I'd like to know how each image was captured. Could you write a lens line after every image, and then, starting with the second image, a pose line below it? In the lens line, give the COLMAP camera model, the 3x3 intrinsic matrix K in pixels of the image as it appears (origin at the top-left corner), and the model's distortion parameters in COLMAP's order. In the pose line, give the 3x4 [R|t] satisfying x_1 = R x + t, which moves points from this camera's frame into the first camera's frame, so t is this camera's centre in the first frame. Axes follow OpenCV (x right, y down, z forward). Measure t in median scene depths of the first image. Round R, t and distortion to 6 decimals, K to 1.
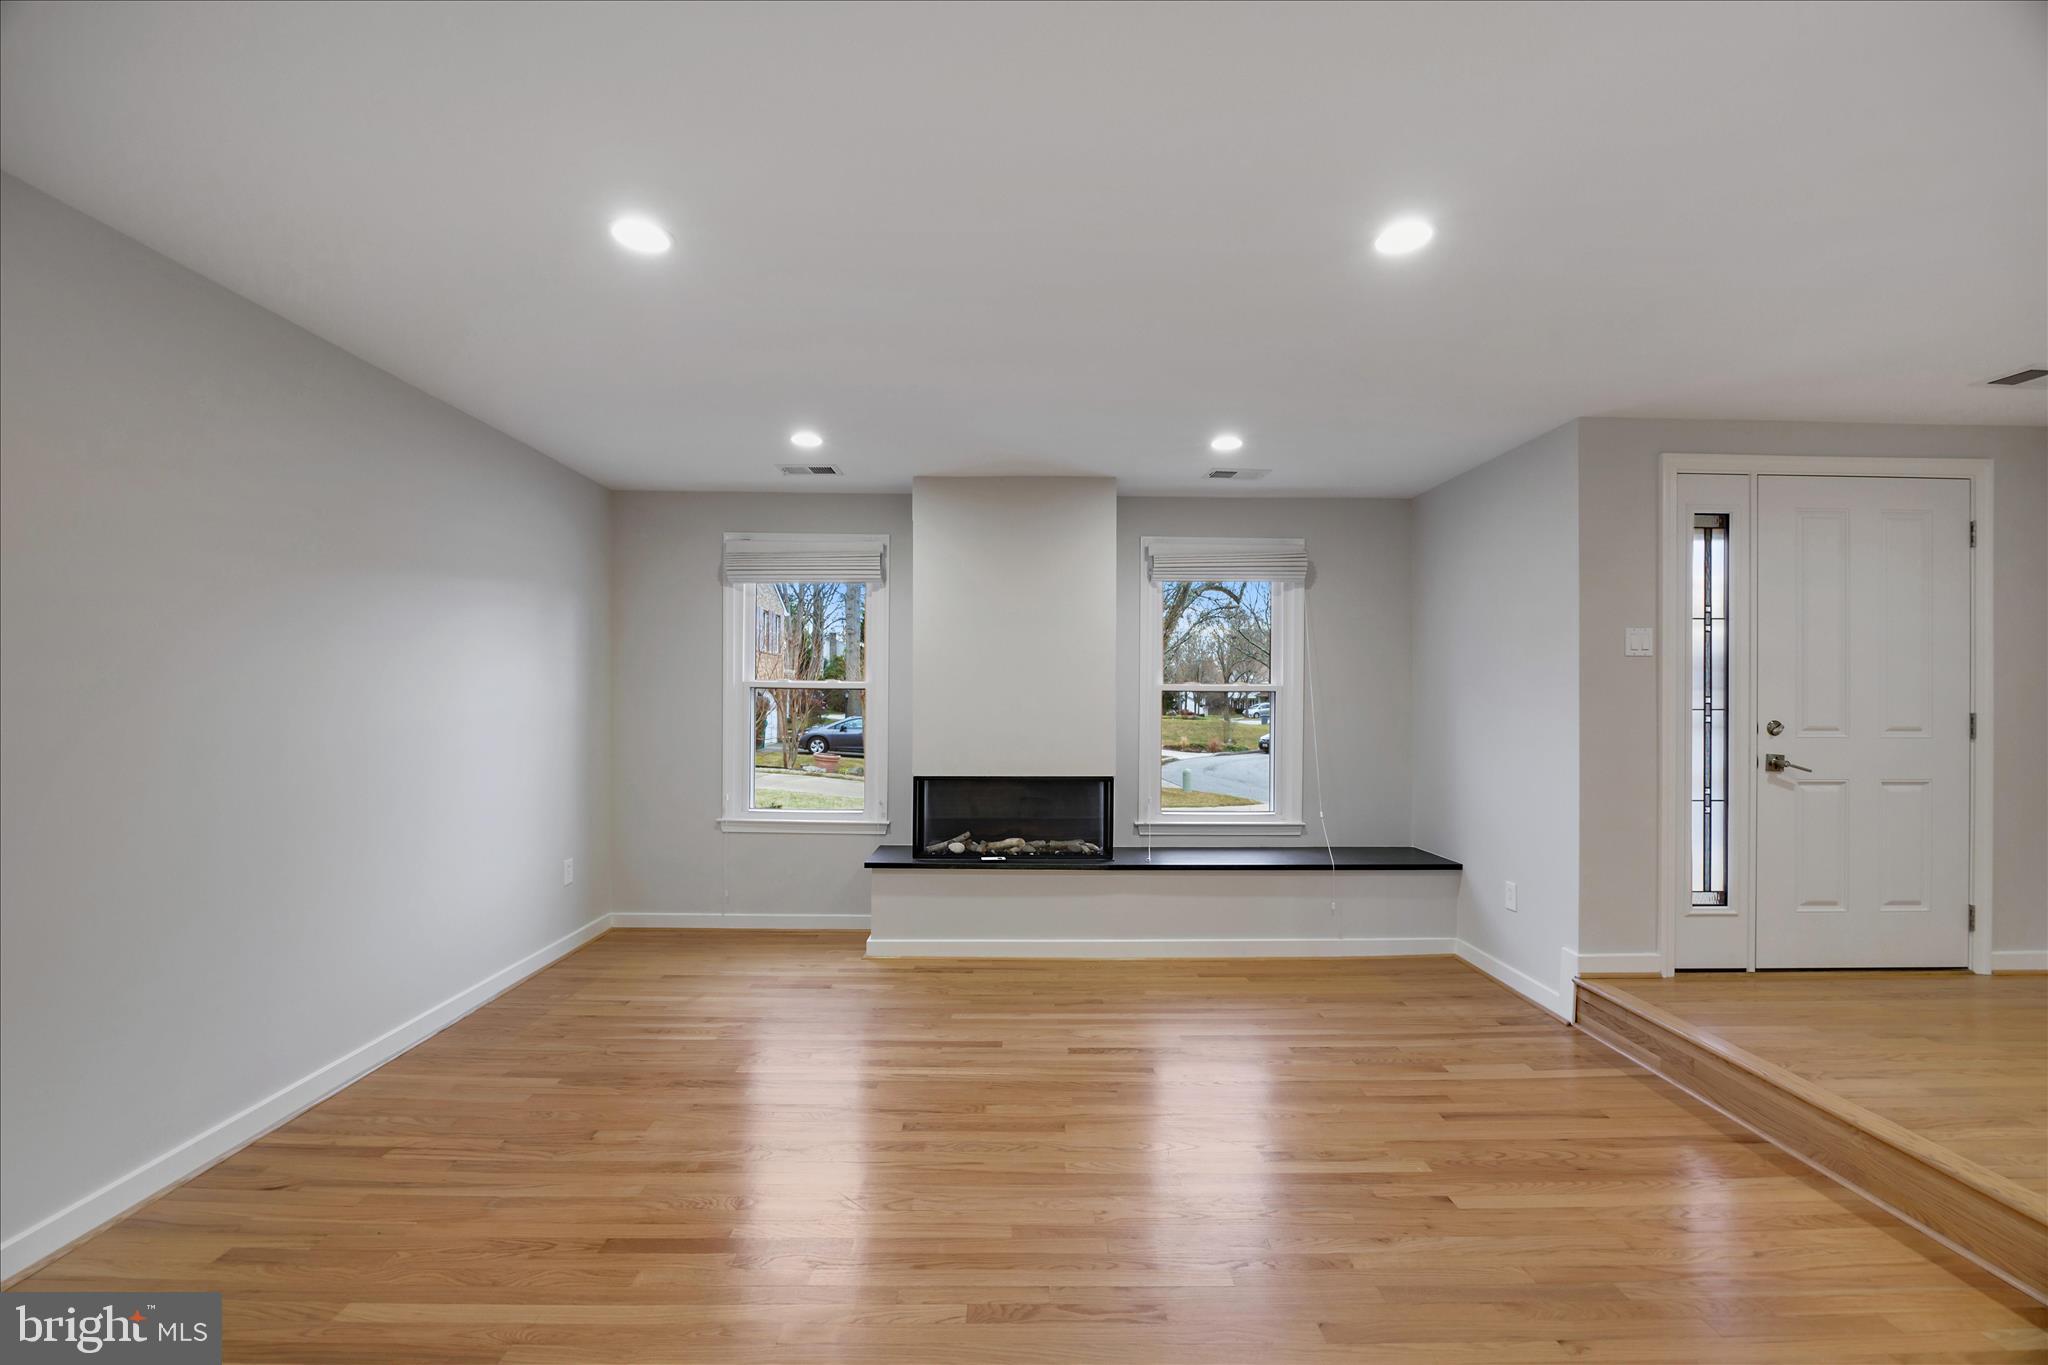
lens RADIAL K [[843.2, 0, 1020.6], [0, 843.2, 688.8], [0, 0, 1]] dist [-0.003083, -0.000474]
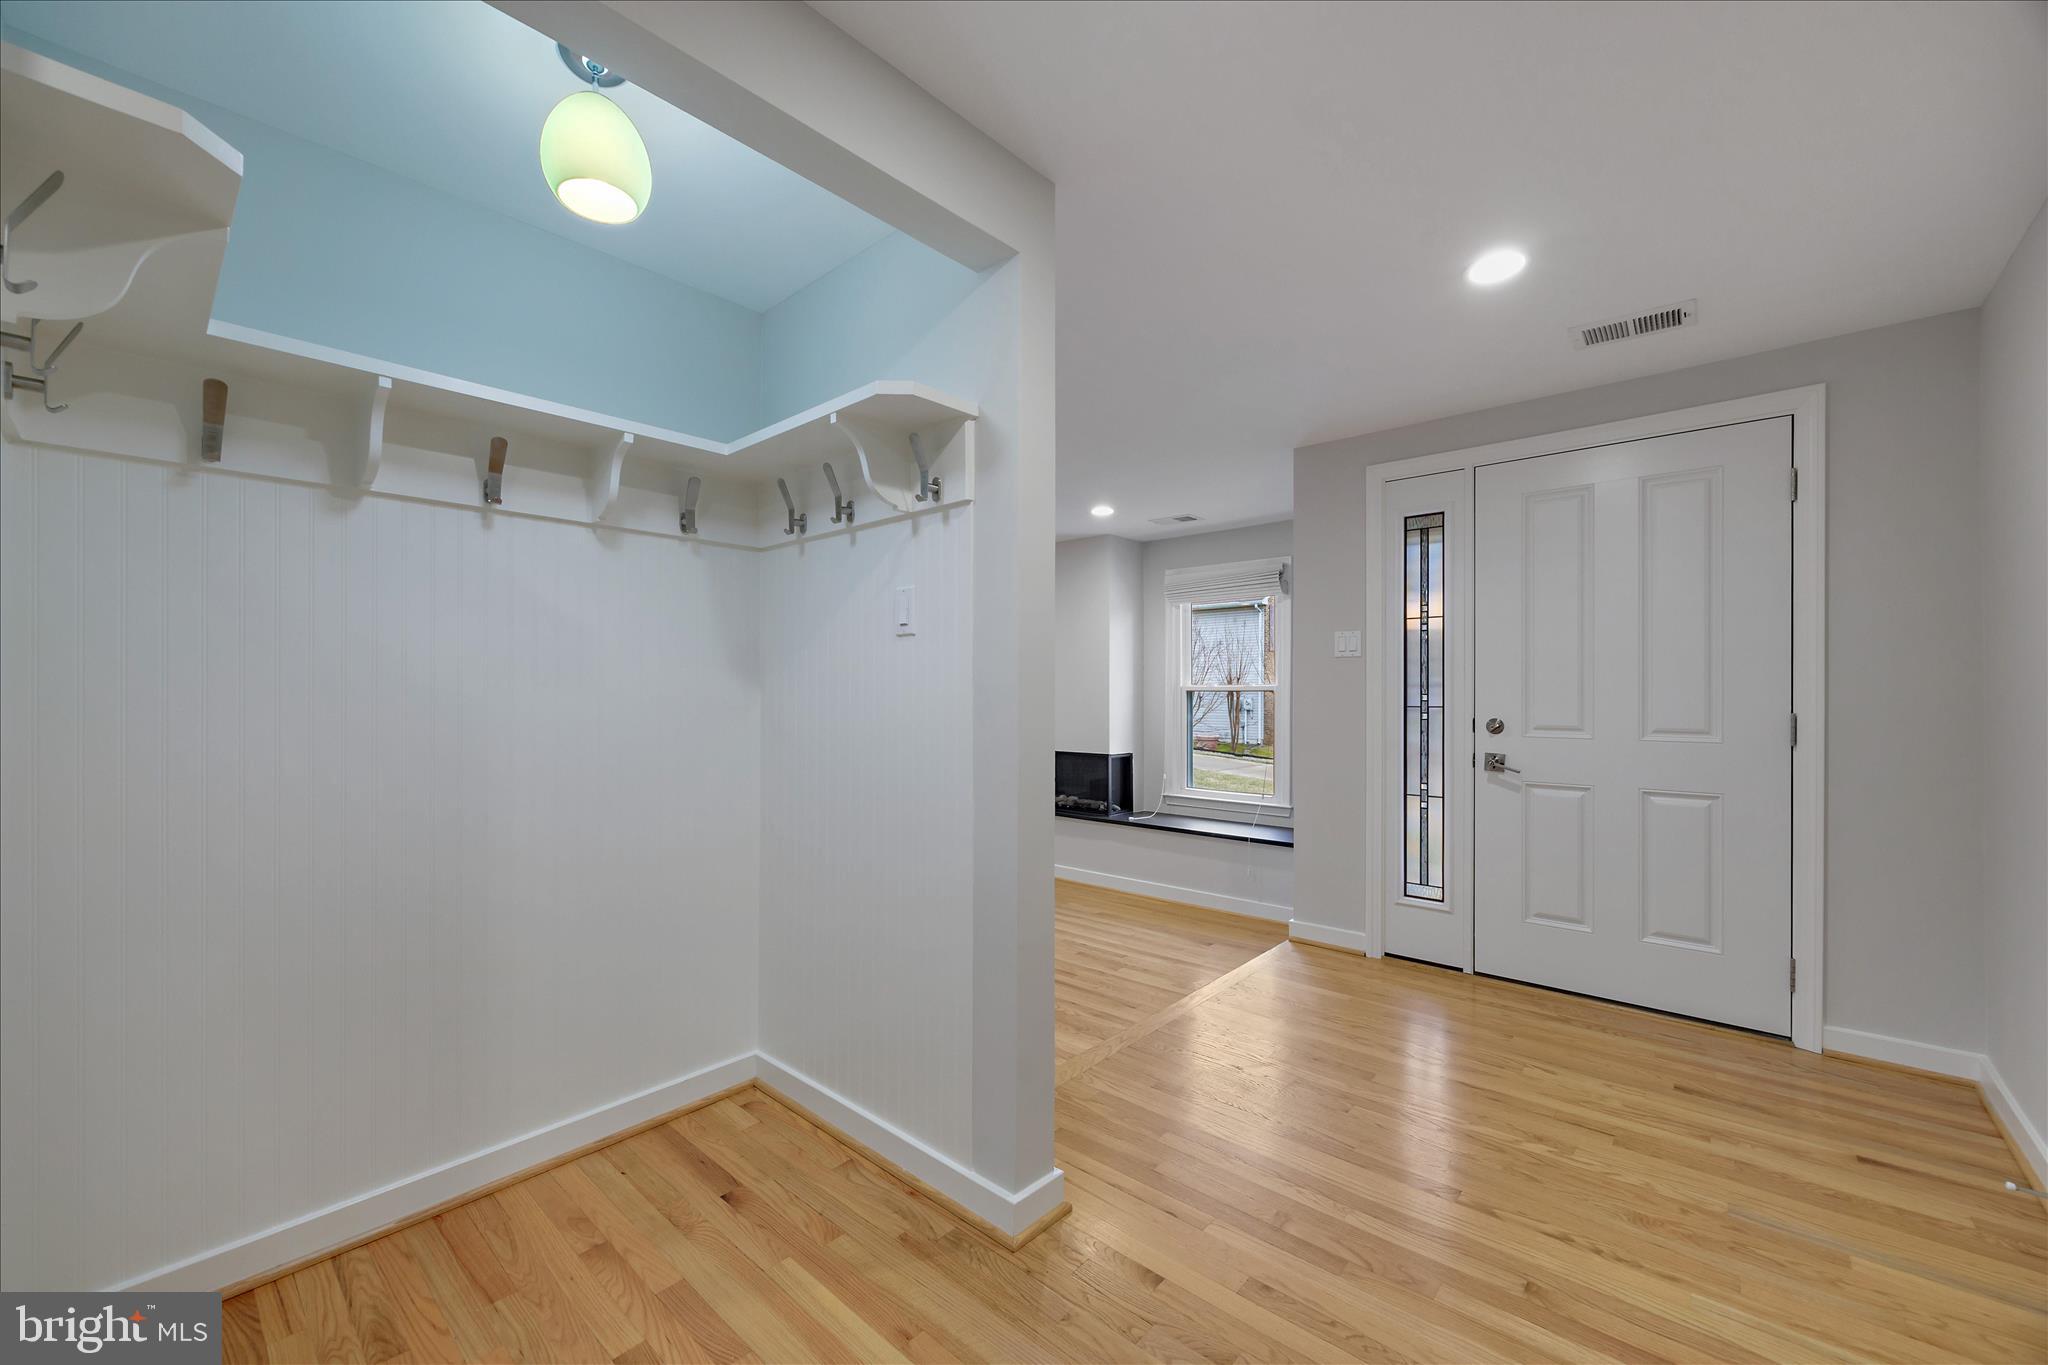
lens RADIAL K [[783.8, 0, 1025.6], [0, 783.8, 692.2], [0, 0, 1]] dist [0.001371, 0.000059]
pose [[0.734024, -0.004311, -0.679110, 1.111865], [0.005175, 0.999986, -0.000755, 0.005366], [0.679104, -0.002960, 0.734036, -0.026304]]
